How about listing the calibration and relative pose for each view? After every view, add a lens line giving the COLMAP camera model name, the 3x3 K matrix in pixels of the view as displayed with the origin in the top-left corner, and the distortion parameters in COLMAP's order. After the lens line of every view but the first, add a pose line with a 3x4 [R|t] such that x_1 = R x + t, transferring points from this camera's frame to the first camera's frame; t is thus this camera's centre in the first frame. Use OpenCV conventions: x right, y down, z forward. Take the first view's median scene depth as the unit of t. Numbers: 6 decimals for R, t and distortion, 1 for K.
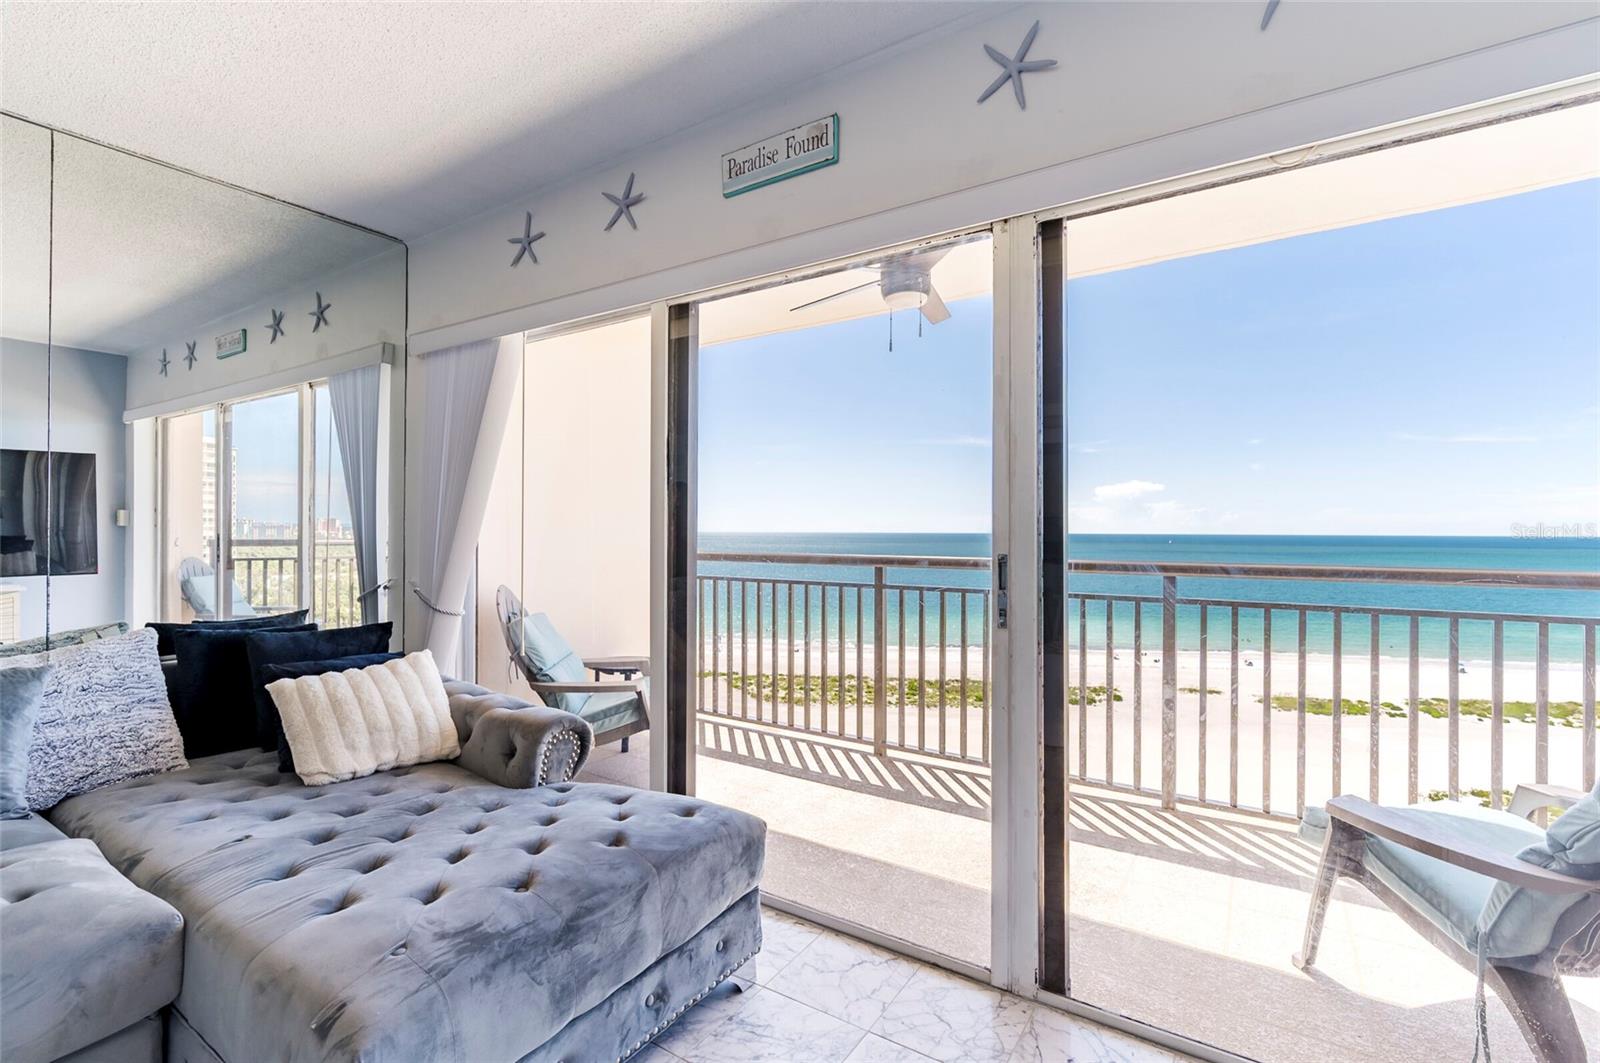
lens RADIAL K [[725.8, 0, 810.8], [0, 725.8, 529.7], [0, 0, 1]] dist [-0.008733, 0.000958]
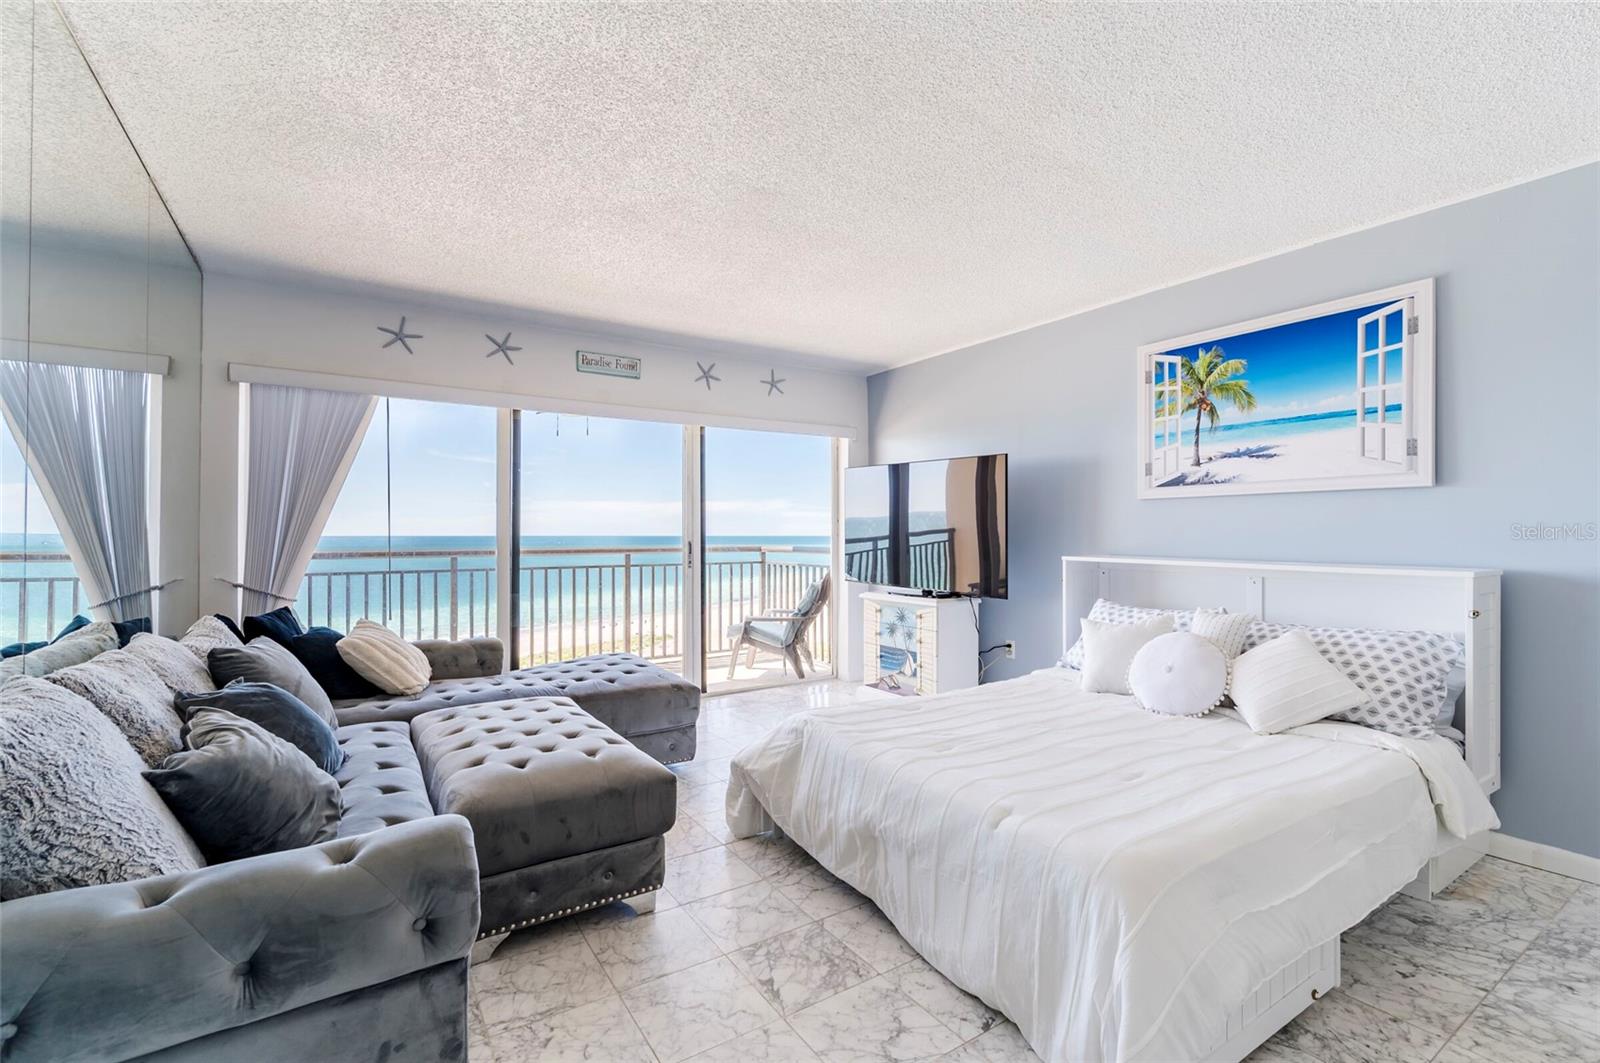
lens RADIAL K [[711.1, 0, 794.0], [0, 711.1, 534.1], [0, 0, 1]] dist [-0.002447, -0.000398]
pose [[0.394301, -0.002965, 0.918977, -1.567144], [-0.002318, 0.999988, 0.004221, -0.004958], [-0.918978, -0.003795, 0.394290, -0.326145]]
